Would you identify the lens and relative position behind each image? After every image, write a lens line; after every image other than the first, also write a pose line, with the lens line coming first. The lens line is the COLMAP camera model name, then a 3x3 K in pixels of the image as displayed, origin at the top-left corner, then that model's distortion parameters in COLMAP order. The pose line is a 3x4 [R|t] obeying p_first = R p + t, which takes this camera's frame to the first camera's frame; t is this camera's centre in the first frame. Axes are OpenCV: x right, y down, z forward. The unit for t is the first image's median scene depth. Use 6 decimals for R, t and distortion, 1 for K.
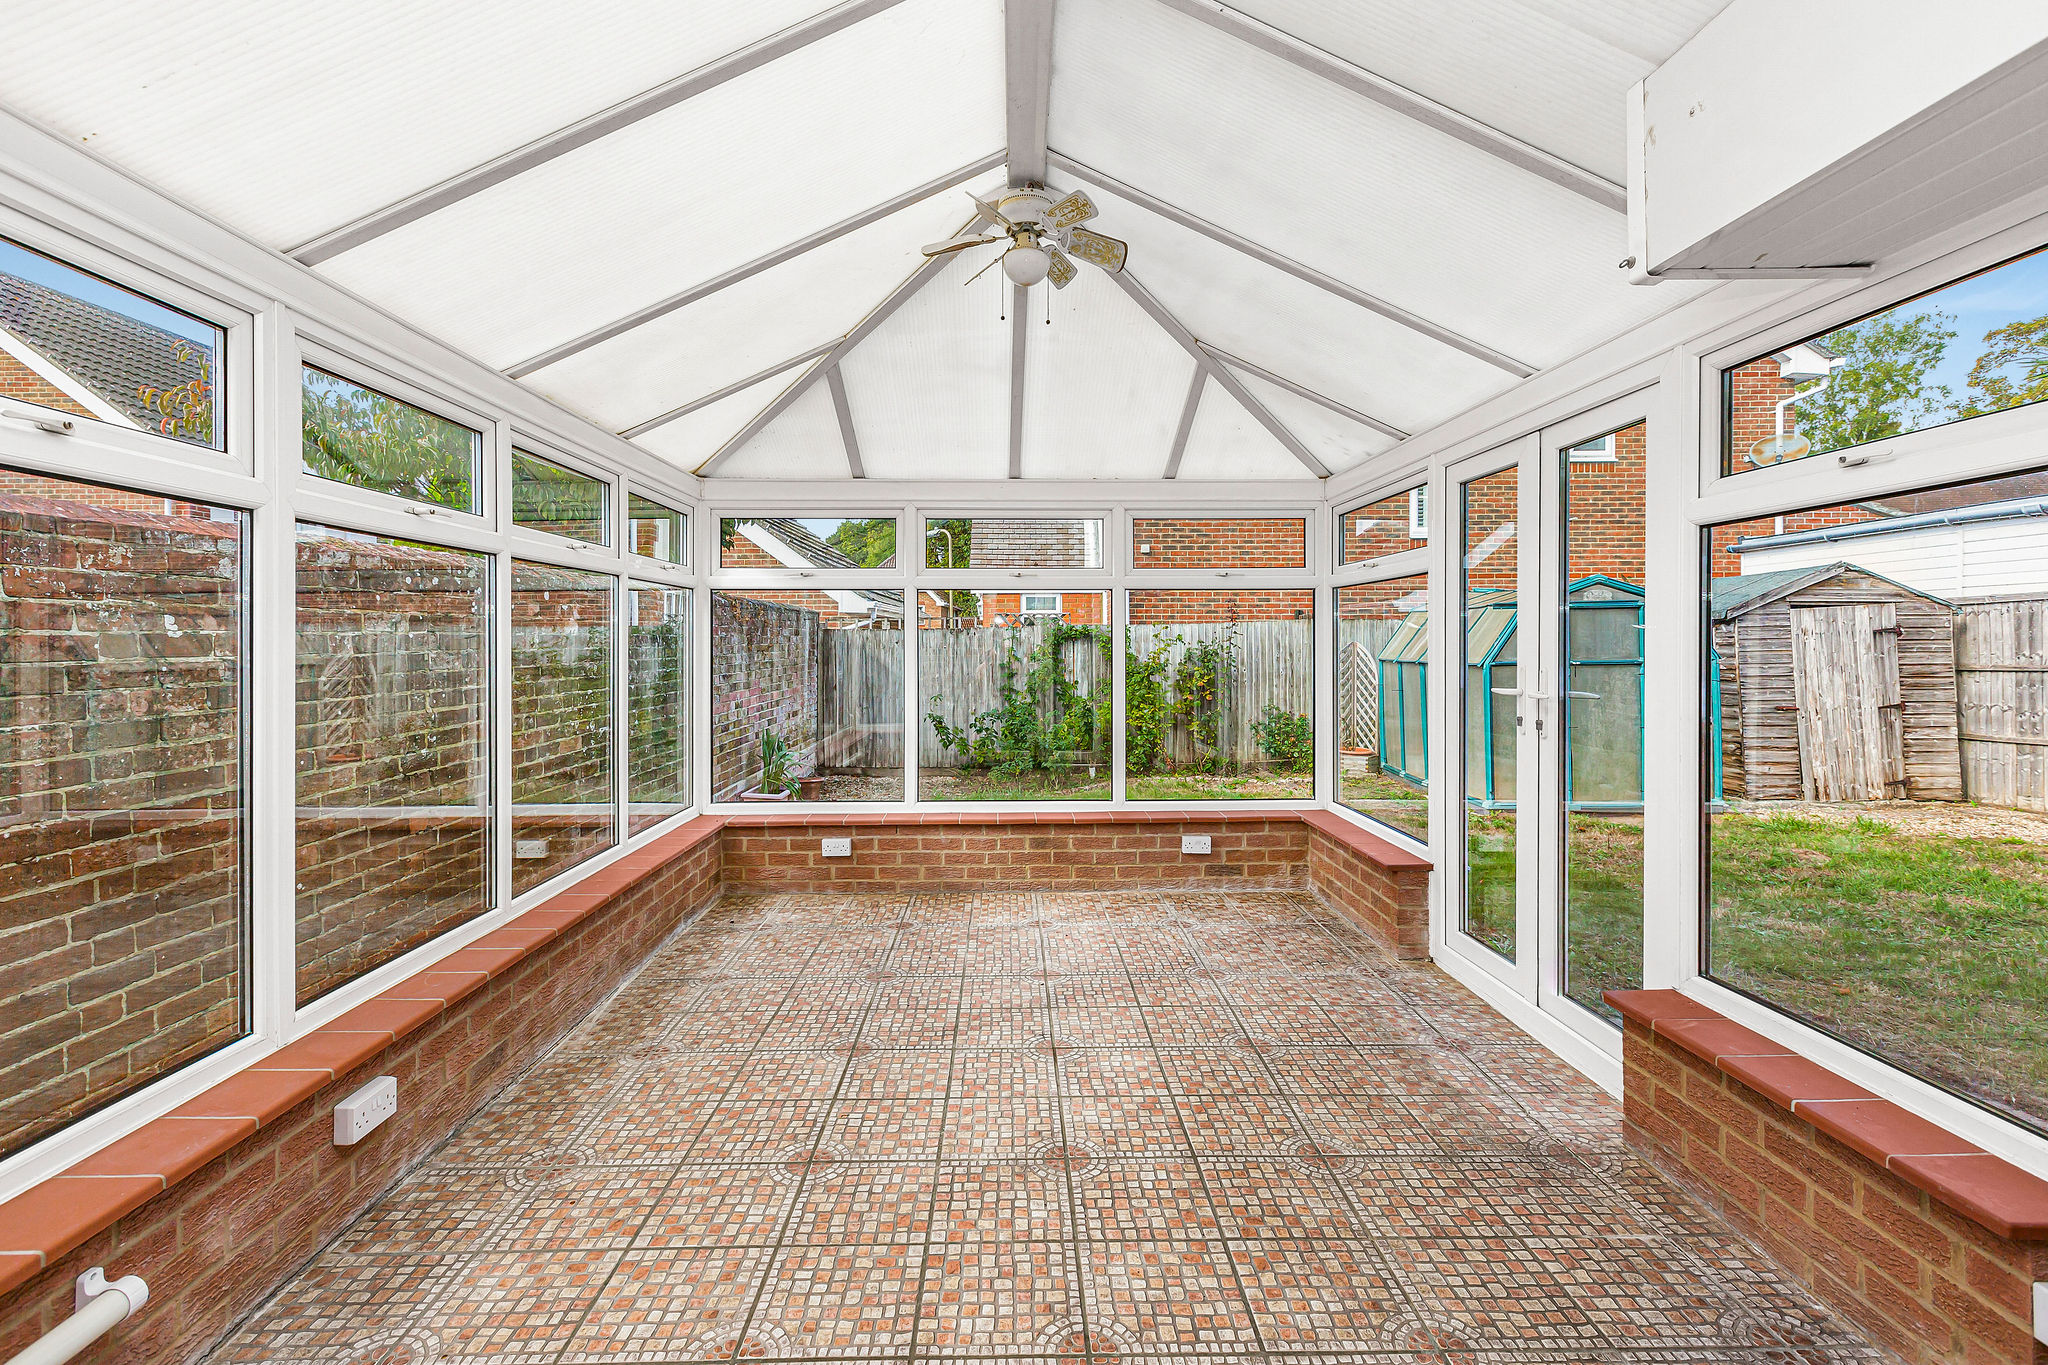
lens RADIAL K [[969.6, 0, 1051.0], [0, 969.6, 650.7], [0, 0, 1]] dist [0.018144, -0.003498]
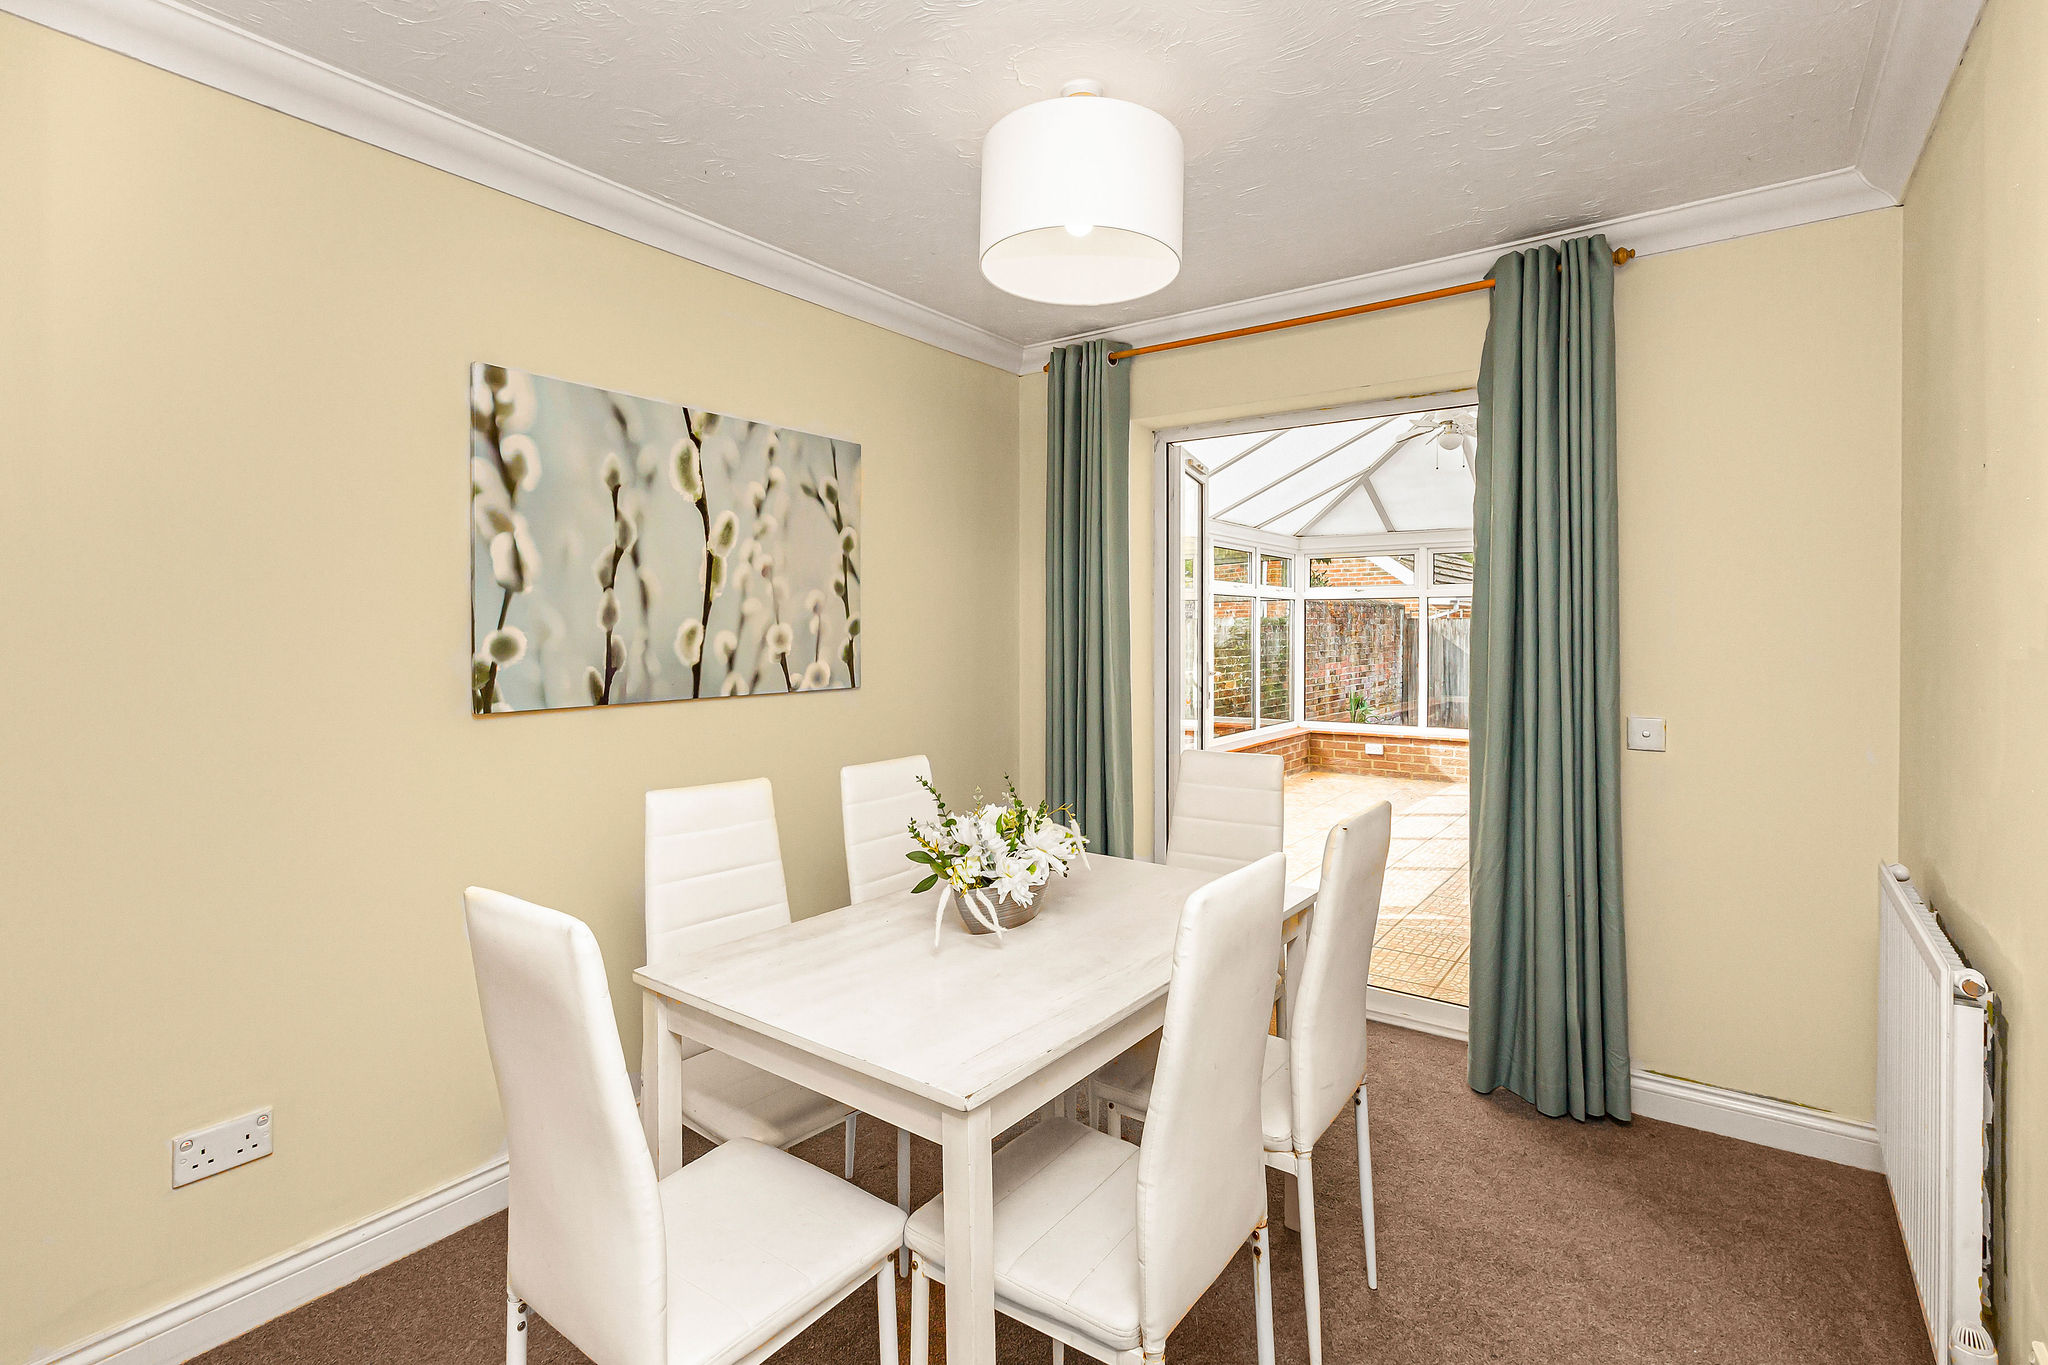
lens RADIAL K [[969.6, 0, 1011.9], [0, 969.6, 641.1], [0, 0, 1]] dist [0.018144, -0.003498]
pose [[0.788283, 0.007467, -0.615267, 0.327579], [-0.004529, 0.999970, 0.006333, 0.003515], [0.615296, -0.002206, 0.788293, -0.742079]]
